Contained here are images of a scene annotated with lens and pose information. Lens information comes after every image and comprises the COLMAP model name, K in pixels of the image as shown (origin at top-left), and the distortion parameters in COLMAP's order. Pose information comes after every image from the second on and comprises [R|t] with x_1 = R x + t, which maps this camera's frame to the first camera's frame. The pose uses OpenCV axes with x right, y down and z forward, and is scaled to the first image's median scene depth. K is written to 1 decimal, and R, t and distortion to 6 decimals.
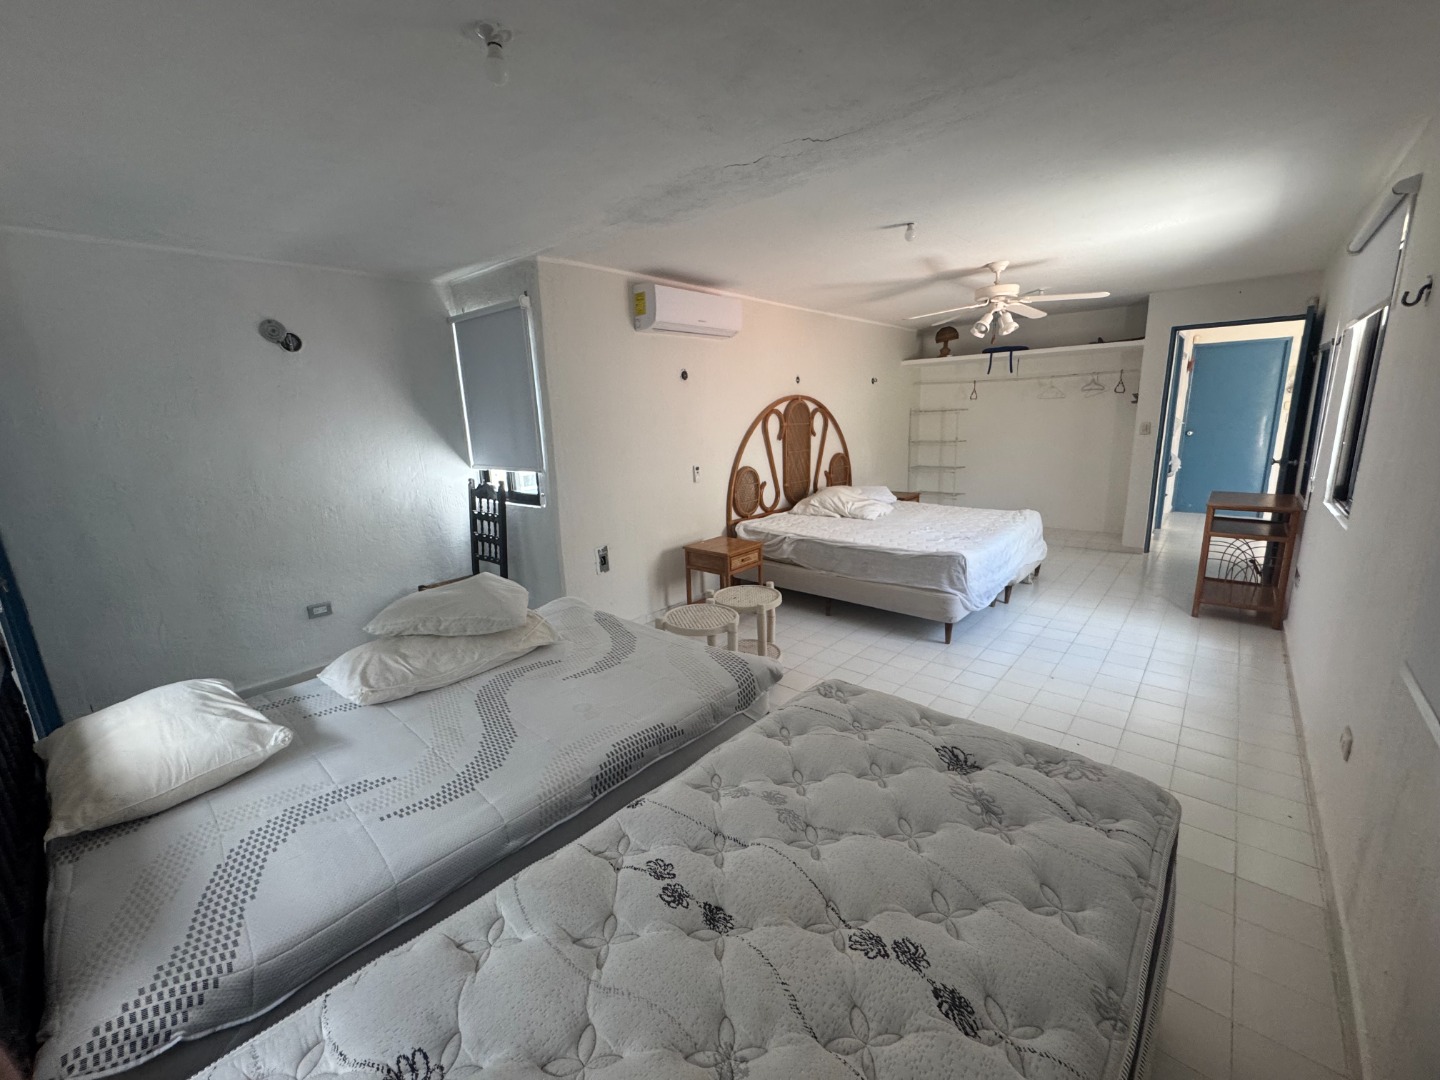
lens RADIAL K [[579.3, 0, 715.6], [0, 579.3, 536.6], [0, 0, 1]] dist [-0.000144, 0.000940]
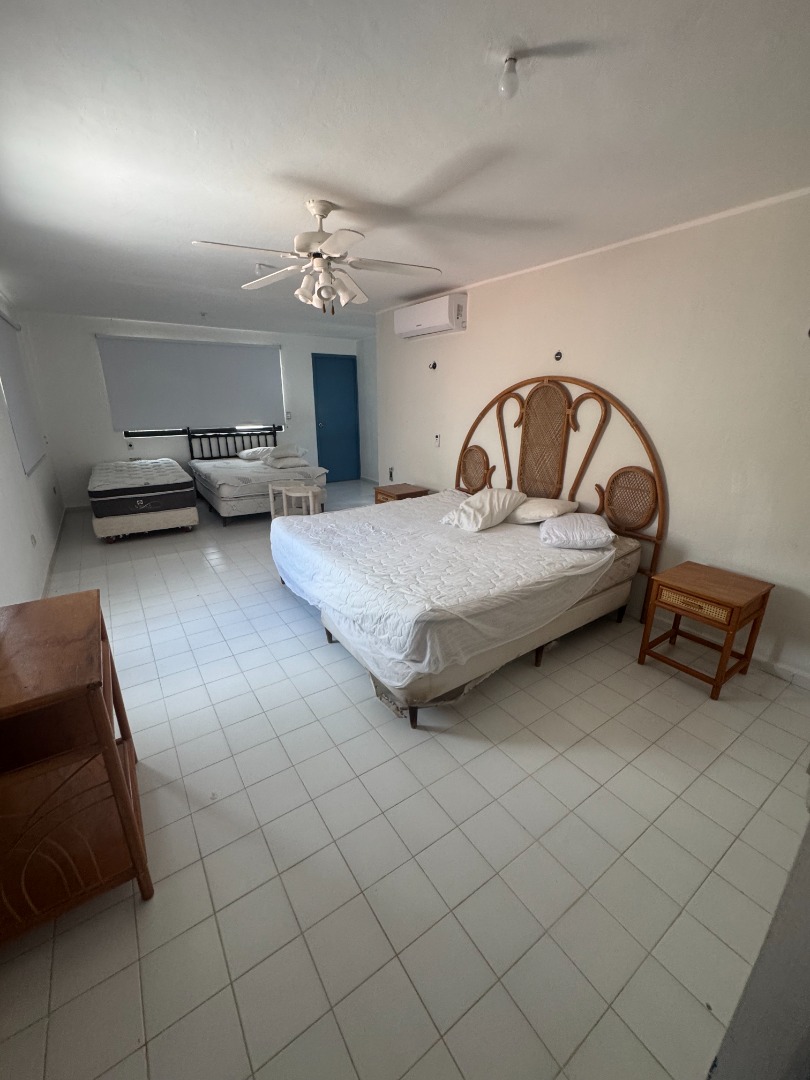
lens RADIAL K [[434.5, 0, 404.4], [0, 434.5, 537.3], [0, 0, 1]] dist [-0.000144, 0.000940]
pose [[-0.240217, 0.323175, -0.915343, 0.853701], [-0.209249, 0.903546, 0.373924, -0.230673], [0.947898, 0.281358, -0.149423, 0.986103]]
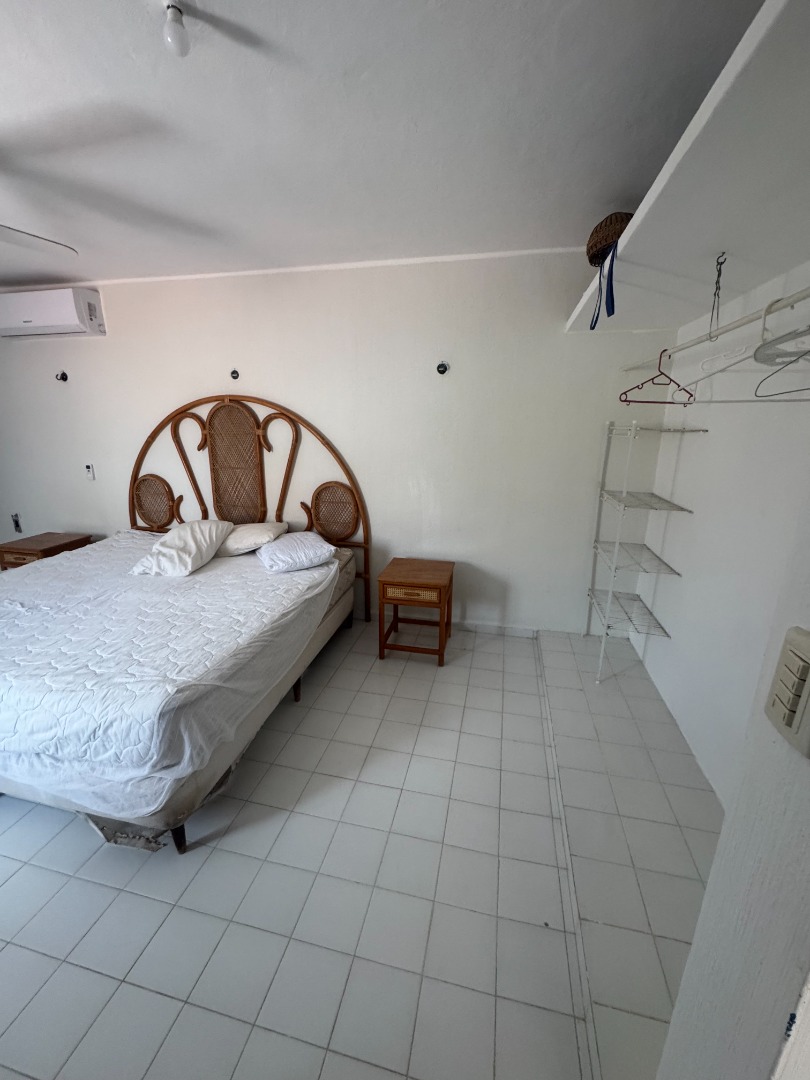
lens RADIAL K [[434.5, 0, 399.2], [0, 434.5, 538.0], [0, 0, 1]] dist [-0.000144, 0.000940]
pose [[0.480174, 0.259680, -0.837854, 0.806832], [-0.208739, 0.961563, 0.178394, -0.216972], [0.851975, 0.089233, 0.515923, 0.934508]]
